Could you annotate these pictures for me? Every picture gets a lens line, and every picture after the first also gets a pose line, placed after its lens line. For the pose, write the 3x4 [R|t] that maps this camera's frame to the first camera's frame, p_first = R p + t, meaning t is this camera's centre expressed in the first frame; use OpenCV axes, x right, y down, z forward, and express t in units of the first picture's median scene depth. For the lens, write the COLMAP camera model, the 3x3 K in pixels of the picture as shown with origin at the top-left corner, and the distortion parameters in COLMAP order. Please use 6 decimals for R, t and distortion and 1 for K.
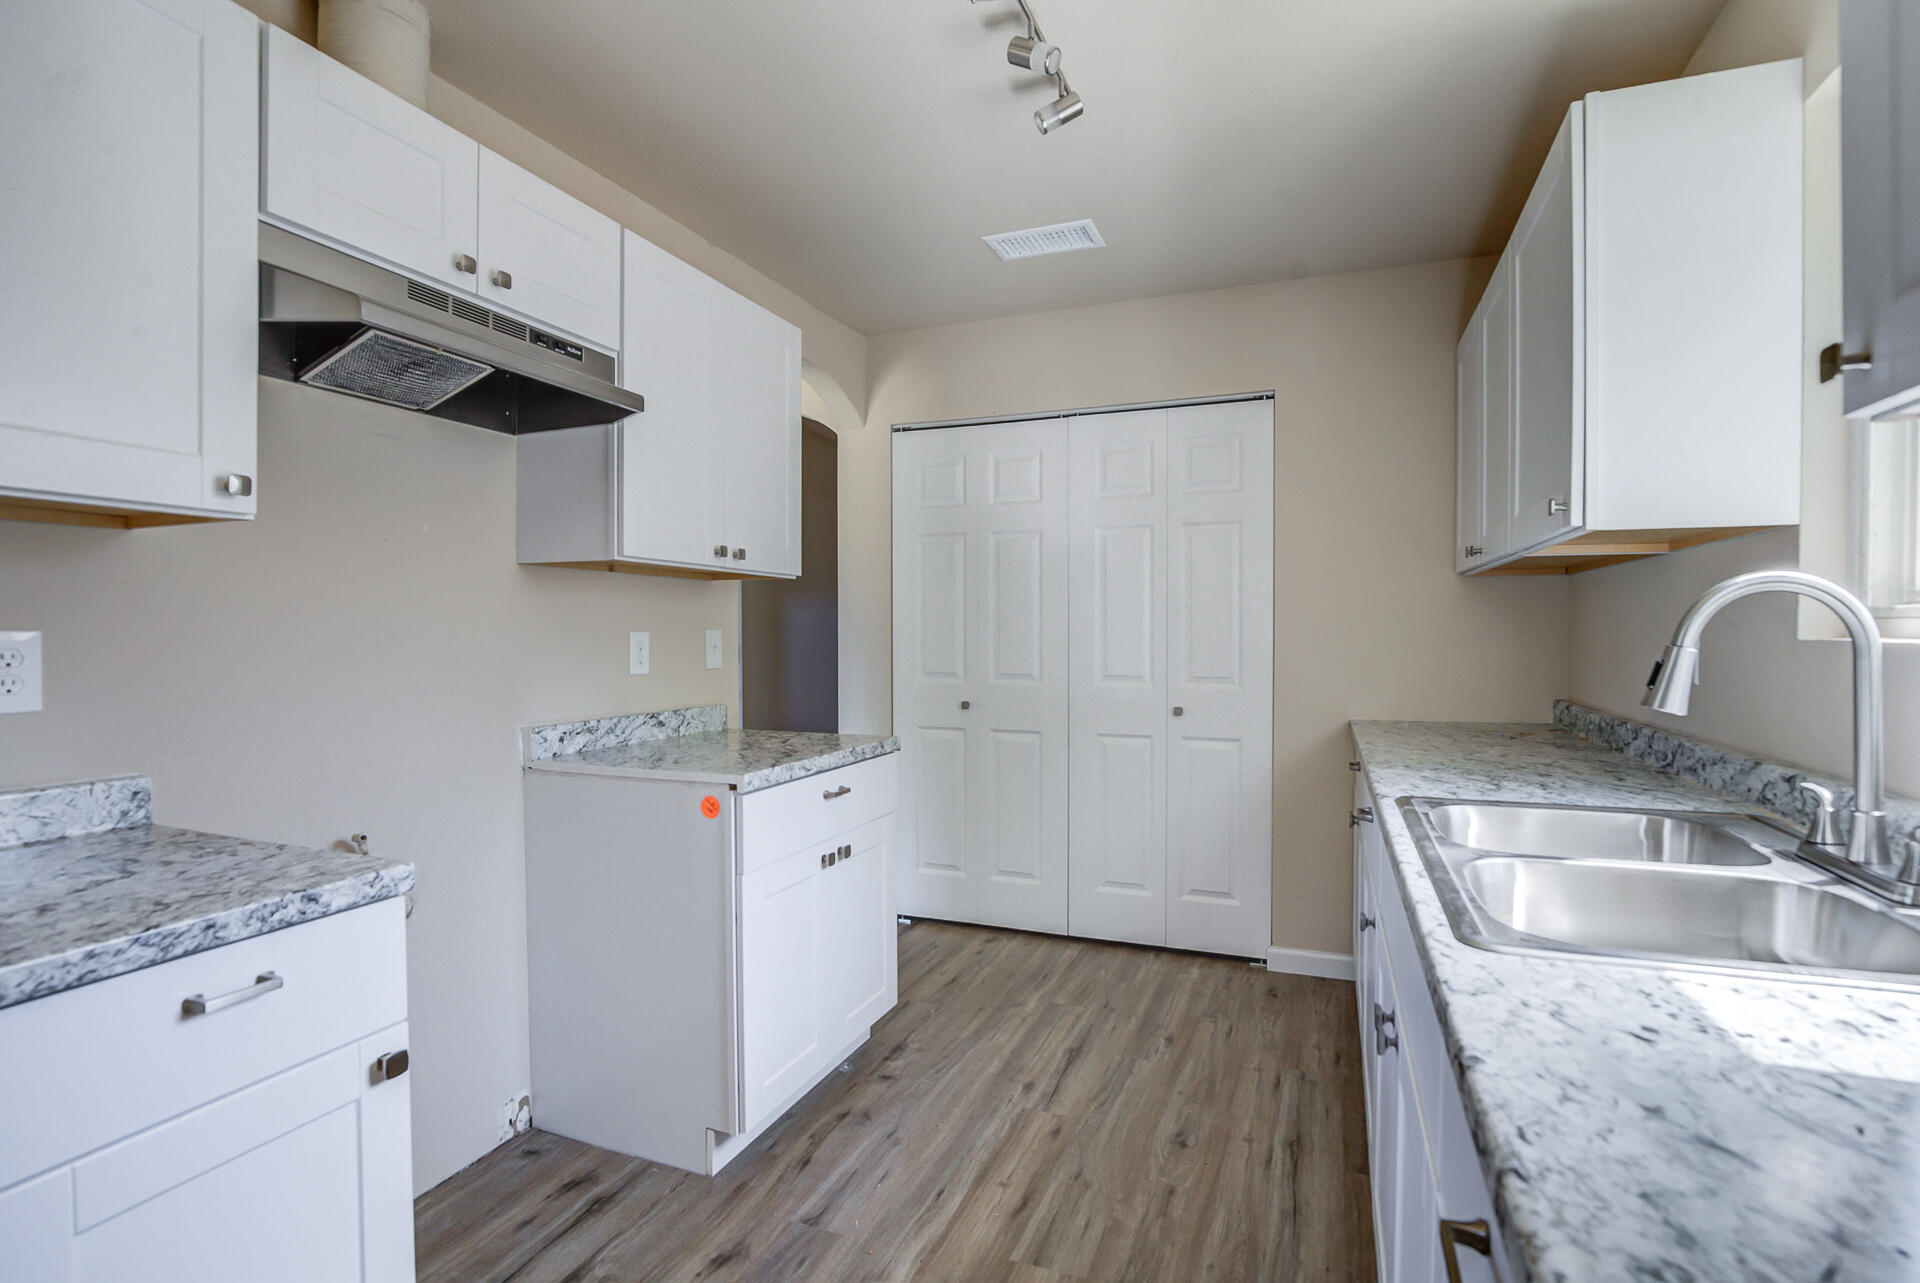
lens RADIAL K [[909.1, 0, 959.6], [0, 909.1, 665.1], [0, 0, 1]] dist [-0.030670, 0.004383]
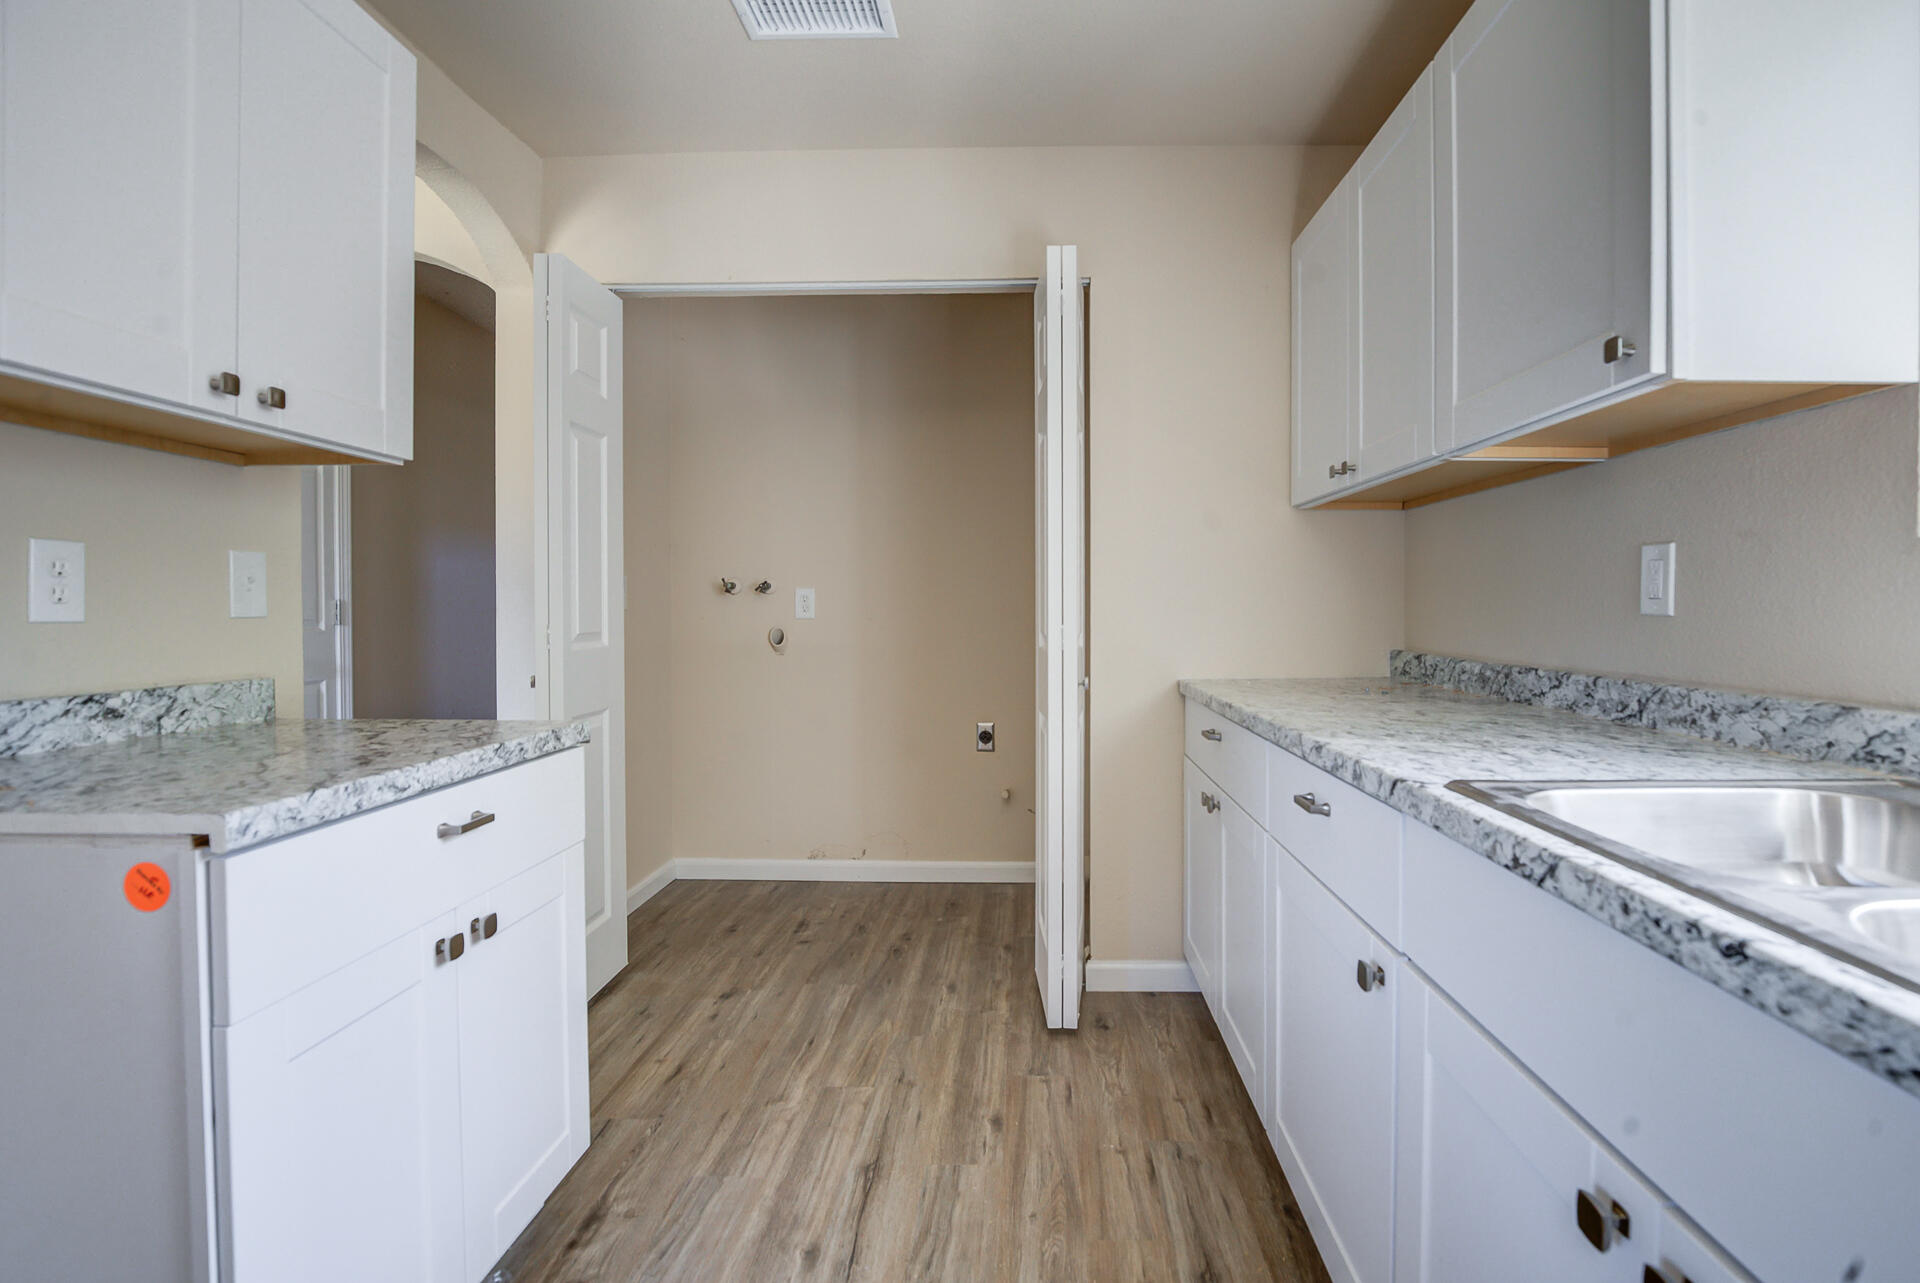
lens RADIAL K [[909.1, 0, 1003.9], [0, 909.1, 622.6], [0, 0, 1]] dist [-0.030670, 0.004383]
pose [[0.936912, -0.003553, 0.349548, -0.016089], [0.011081, 0.999748, -0.019540, 0.027113], [-0.349391, 0.022180, 0.936715, 0.326308]]
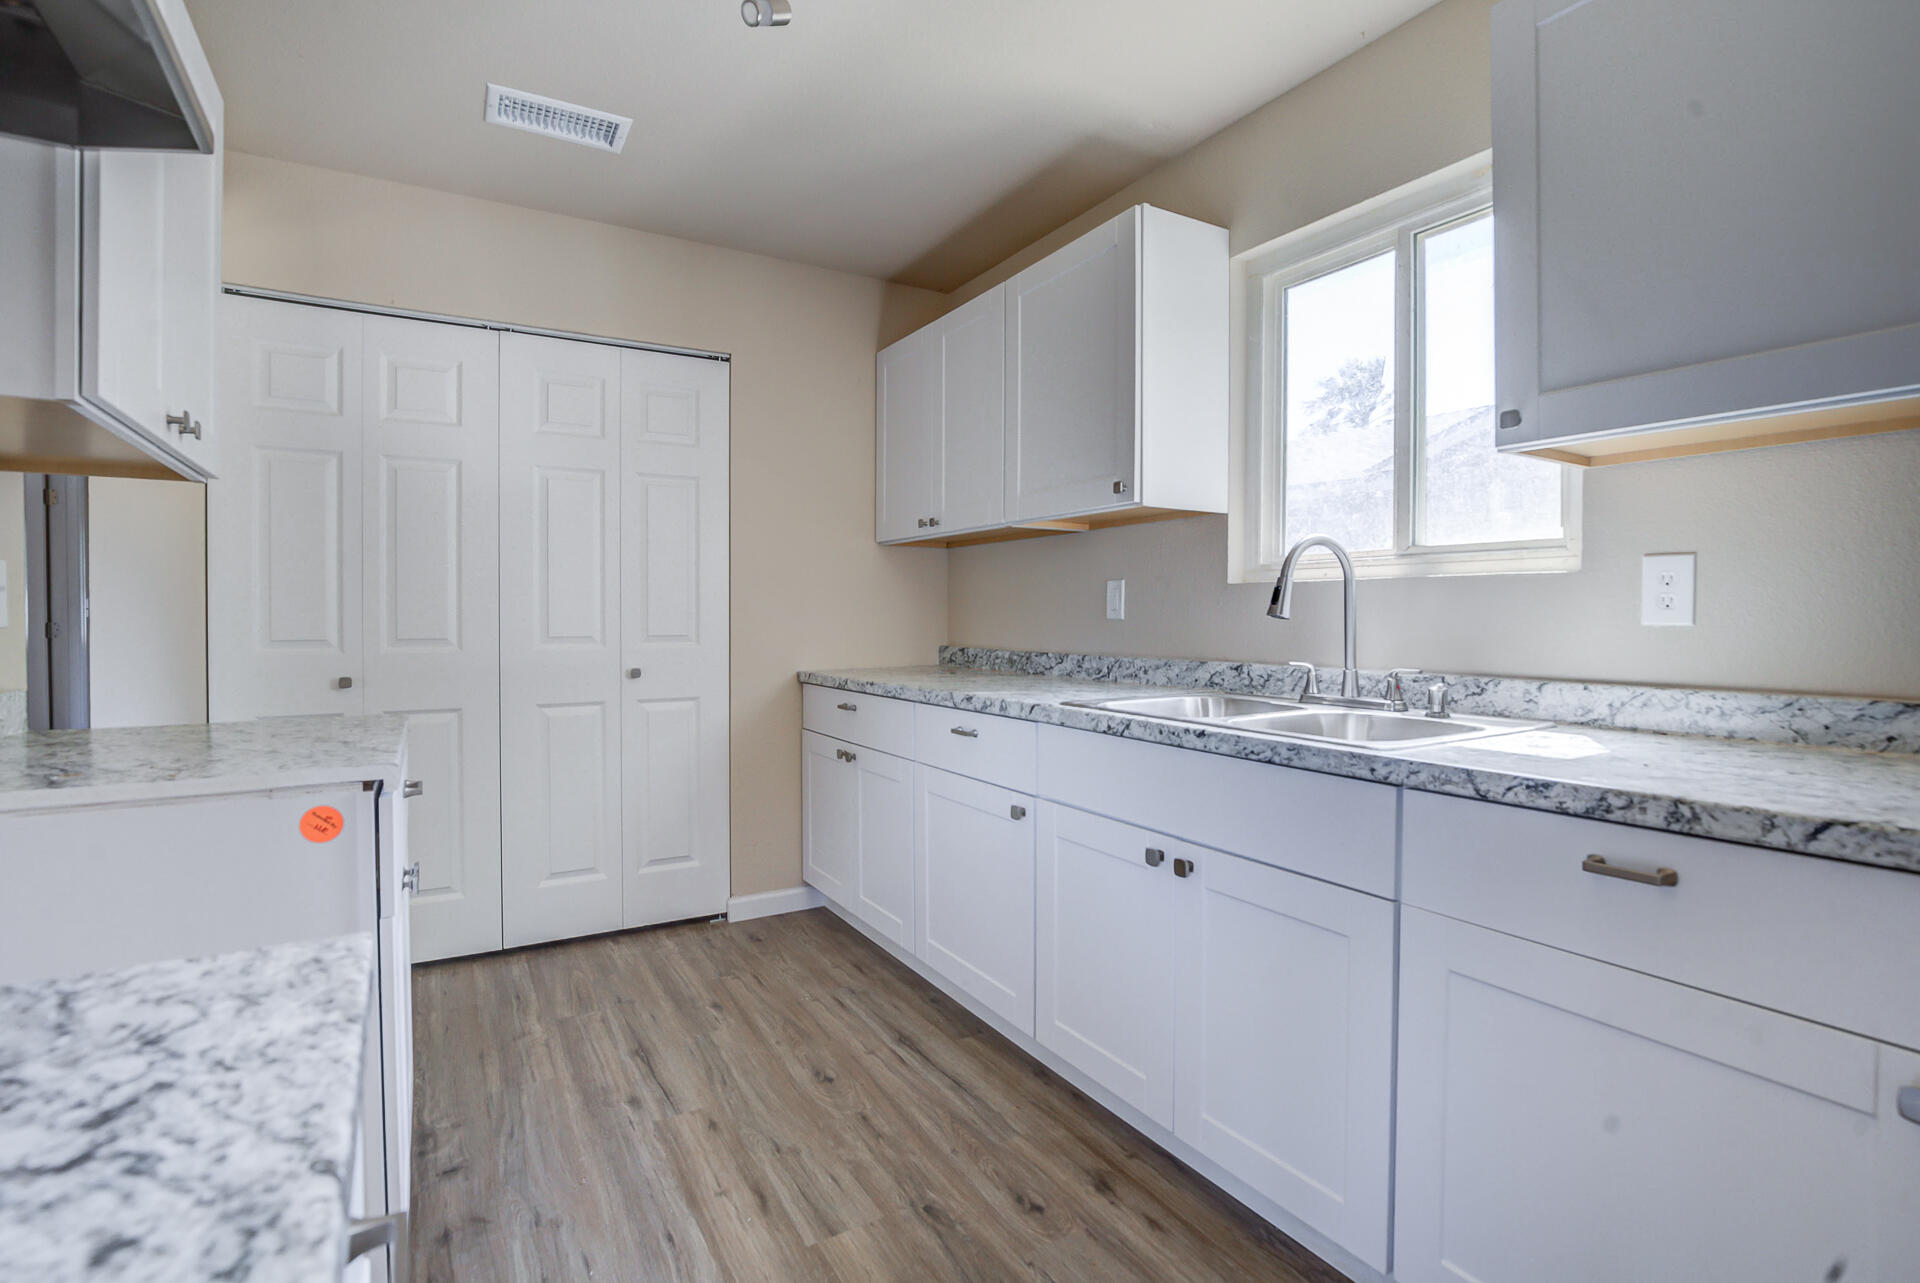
lens RADIAL K [[909.1, 0, 962.4], [0, 909.1, 644.3], [0, 0, 1]] dist [-0.030670, 0.004383]
pose [[0.607864, -0.023017, 0.793708, -0.386343], [0.029460, 0.999545, 0.006424, 0.032664], [-0.793495, 0.019477, 0.608266, 0.211109]]
